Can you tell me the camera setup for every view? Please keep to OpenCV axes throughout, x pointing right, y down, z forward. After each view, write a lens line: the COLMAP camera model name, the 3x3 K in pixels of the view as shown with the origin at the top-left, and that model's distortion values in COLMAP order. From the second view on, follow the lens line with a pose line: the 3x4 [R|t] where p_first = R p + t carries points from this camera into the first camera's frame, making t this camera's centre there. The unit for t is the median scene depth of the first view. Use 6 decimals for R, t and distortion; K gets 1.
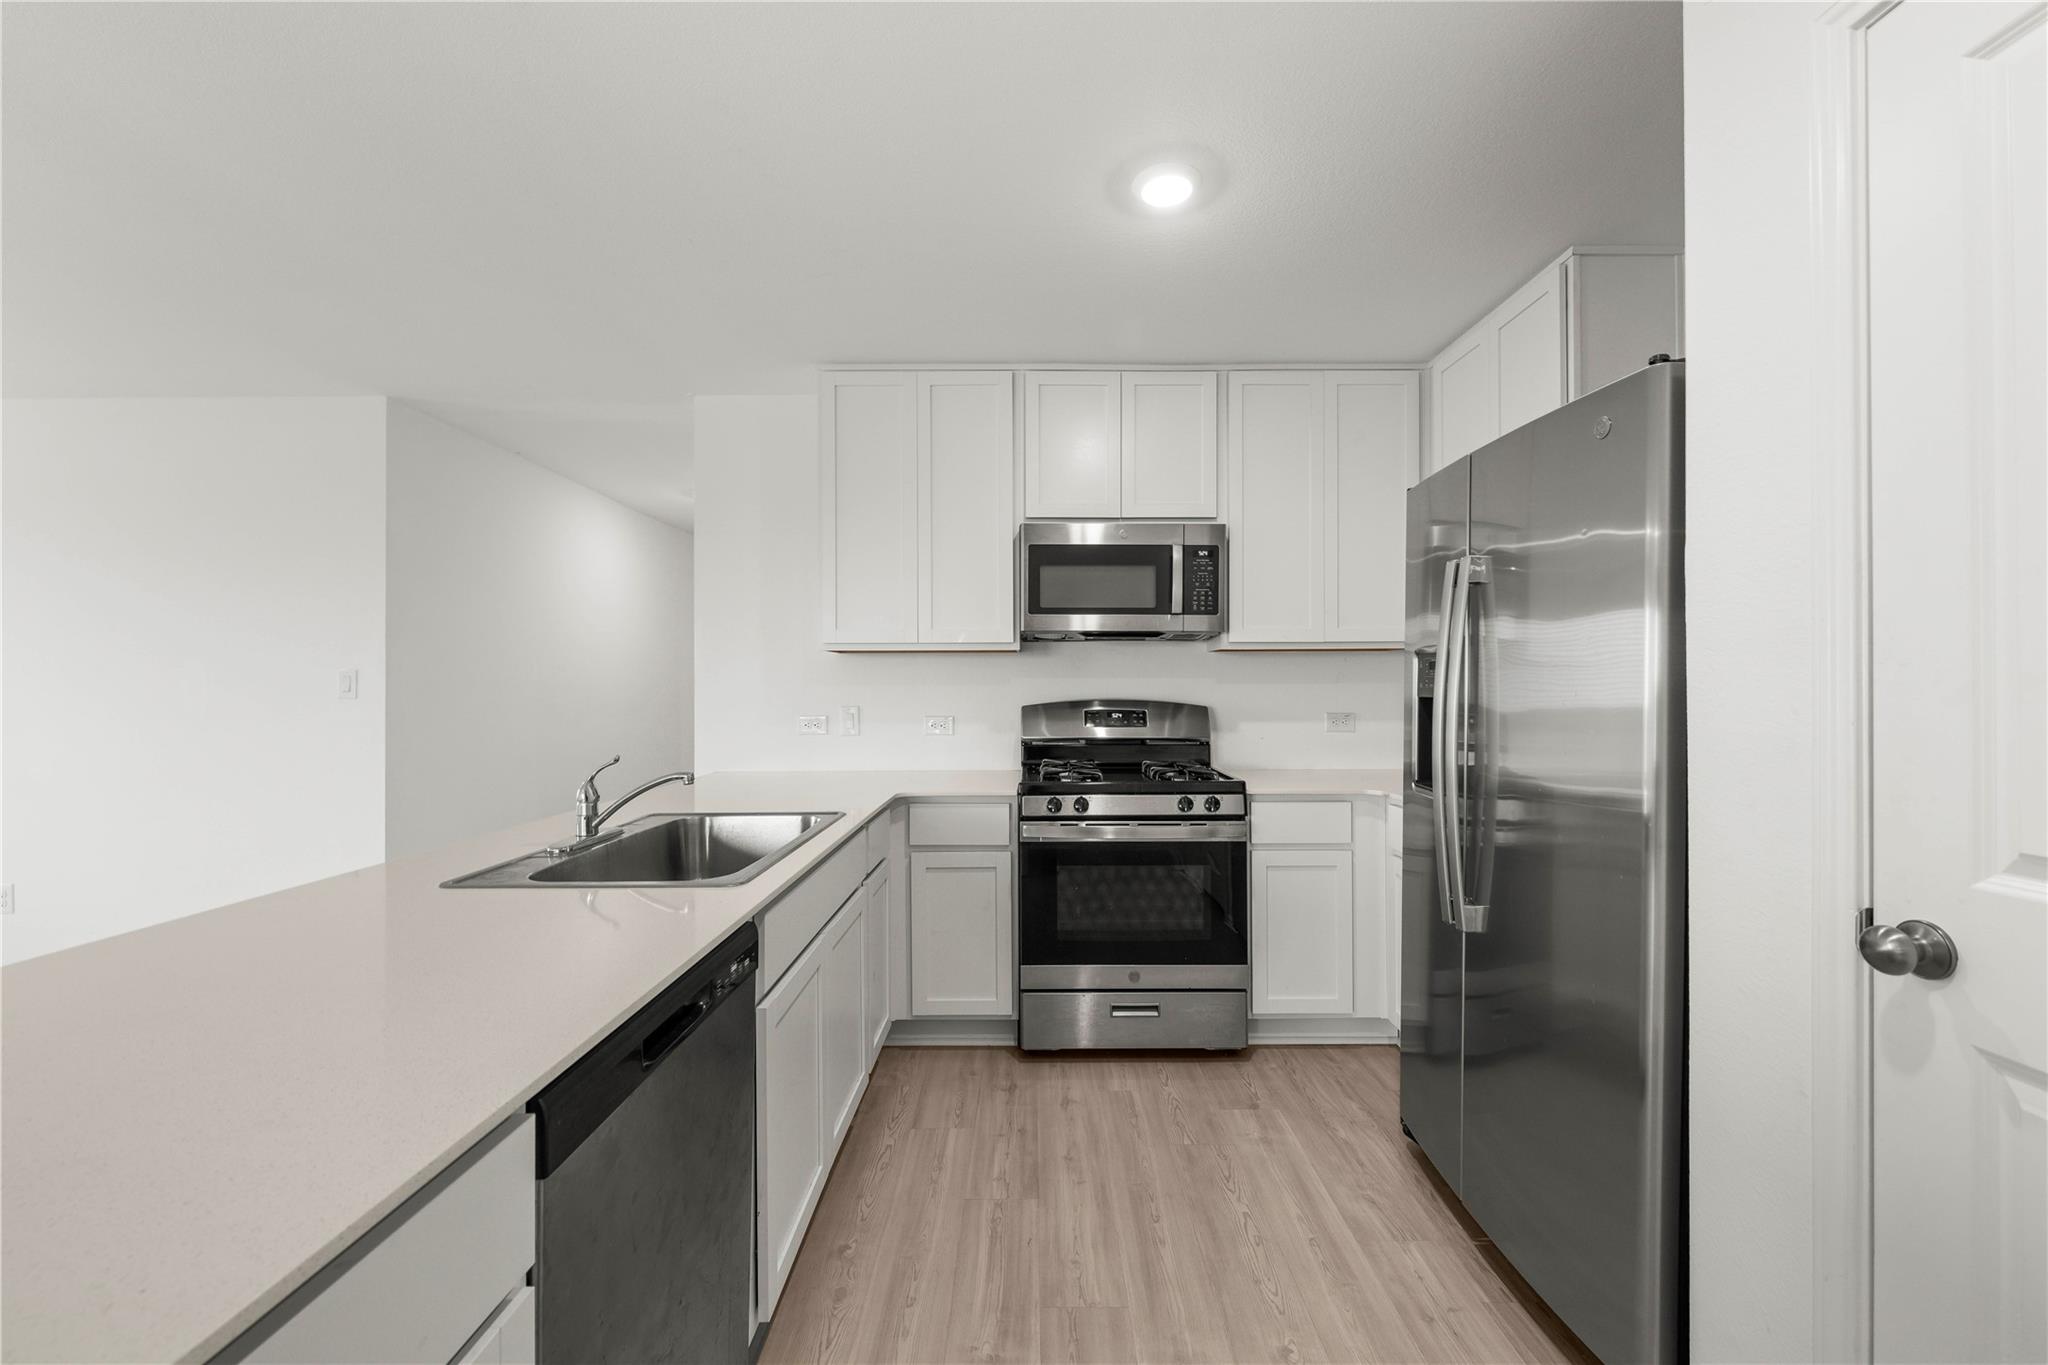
lens RADIAL K [[823.4, 0, 1037.5], [0, 823.4, 683.3], [0, 0, 1]] dist [0.001092, -0.001199]
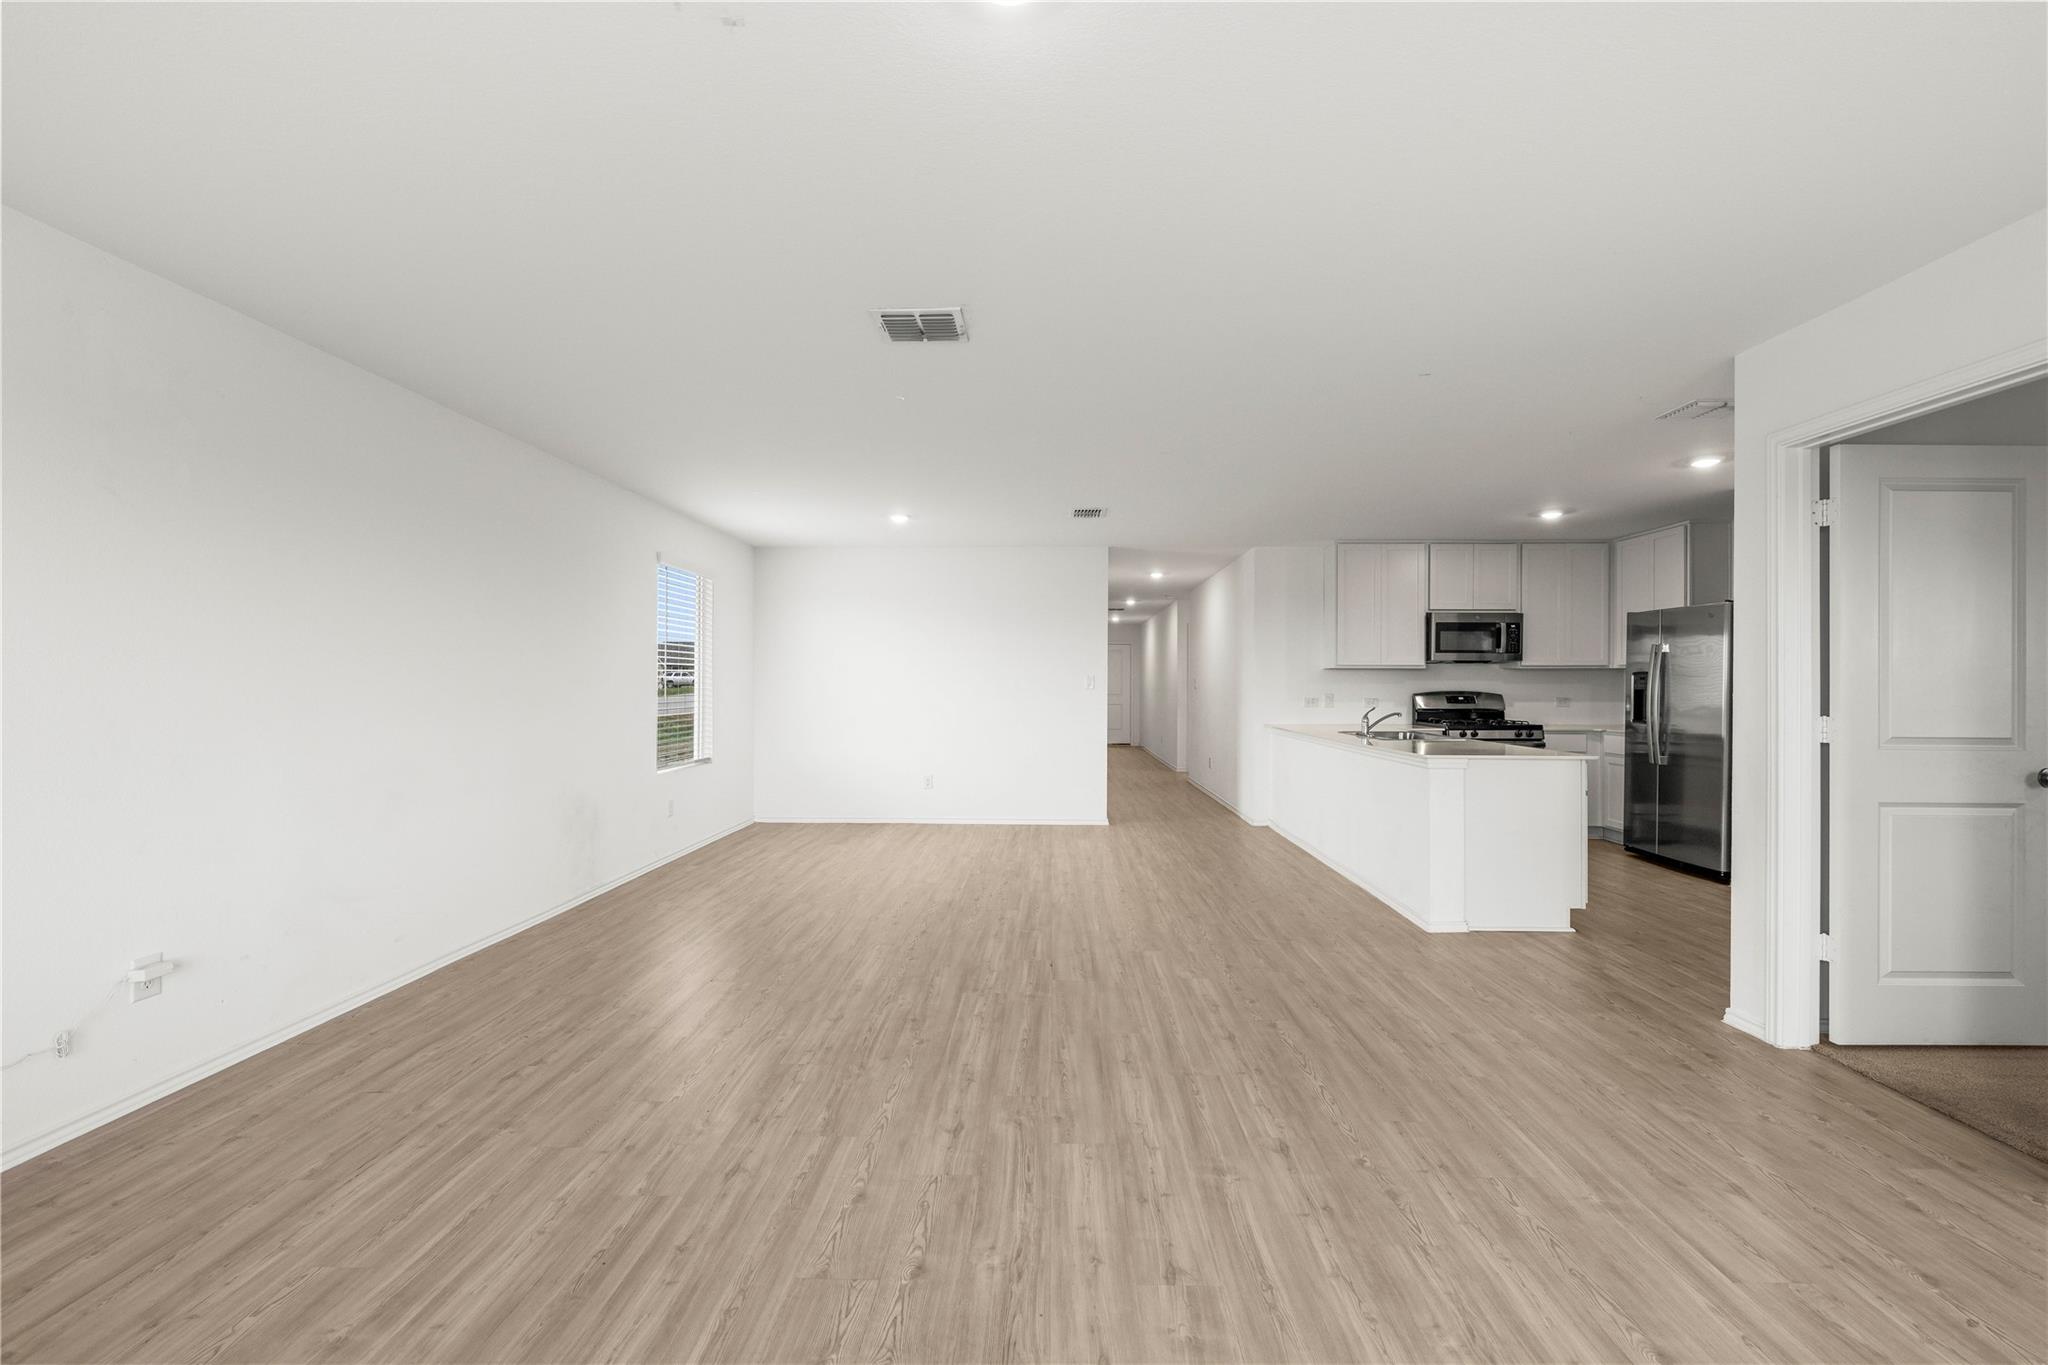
lens RADIAL K [[823.4, 0, 1038.8], [0, 823.4, 682.4], [0, 0, 1]] dist [0.001092, -0.001199]
pose [[0.999807, 0.005452, -0.018870, -1.155843], [-0.005442, 0.999985, 0.000552, 0.002544], [0.018873, -0.000449, 0.999822, -1.403753]]
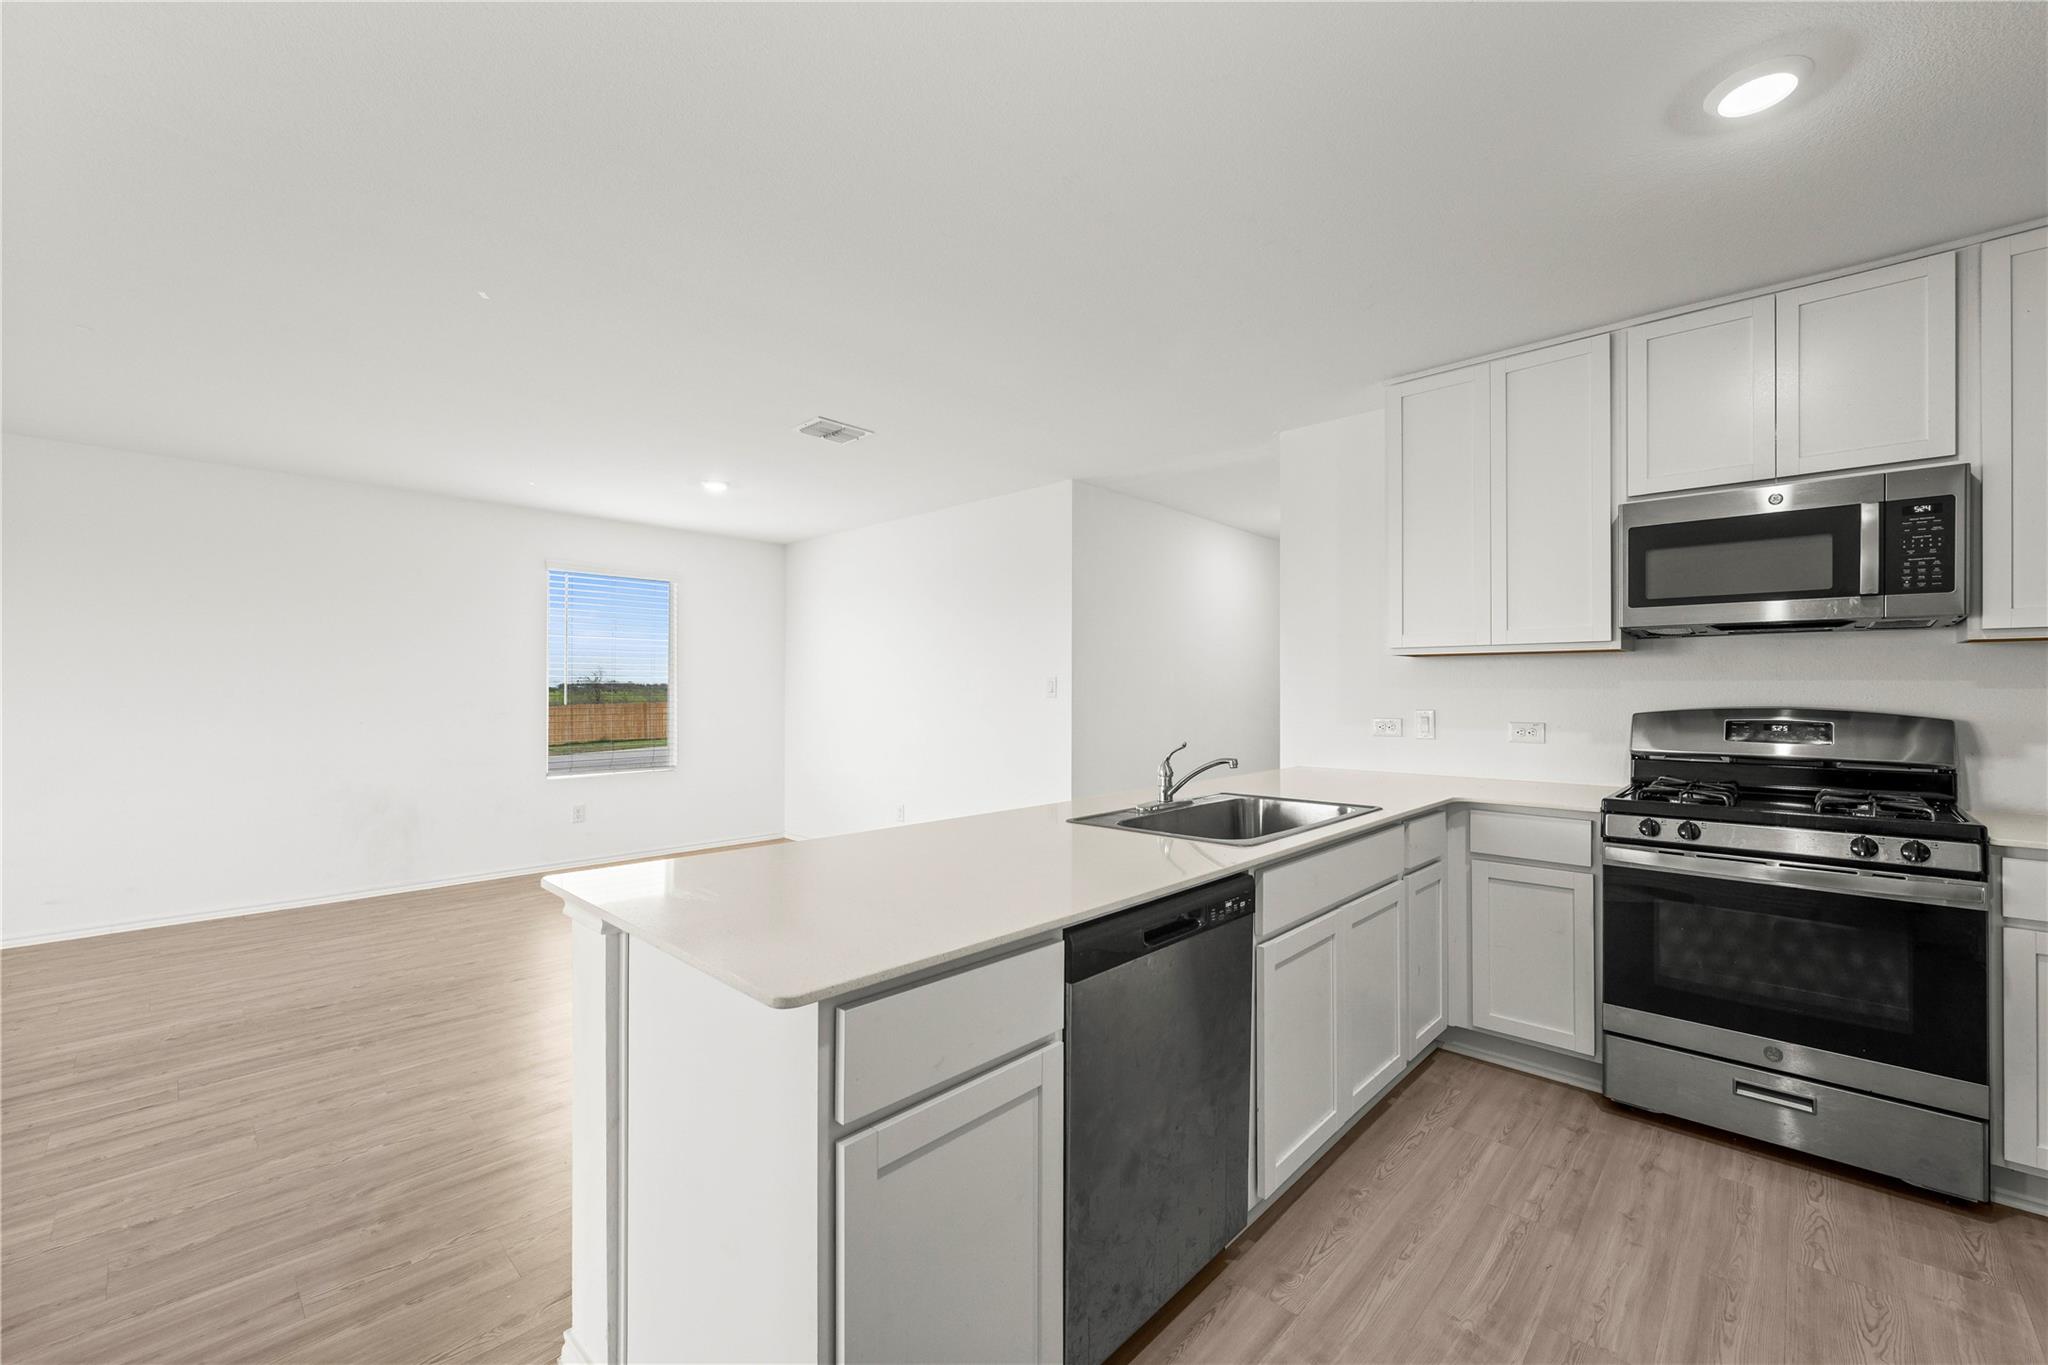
lens RADIAL K [[823.4, 0, 1026.2], [0, 823.4, 690.1], [0, 0, 1]] dist [0.001092, -0.001199]
pose [[0.727109, 0.004604, -0.686507, 0.136547], [-0.001714, 0.999987, 0.004891, 0.000015], [0.686520, -0.002380, 0.727107, -0.078650]]
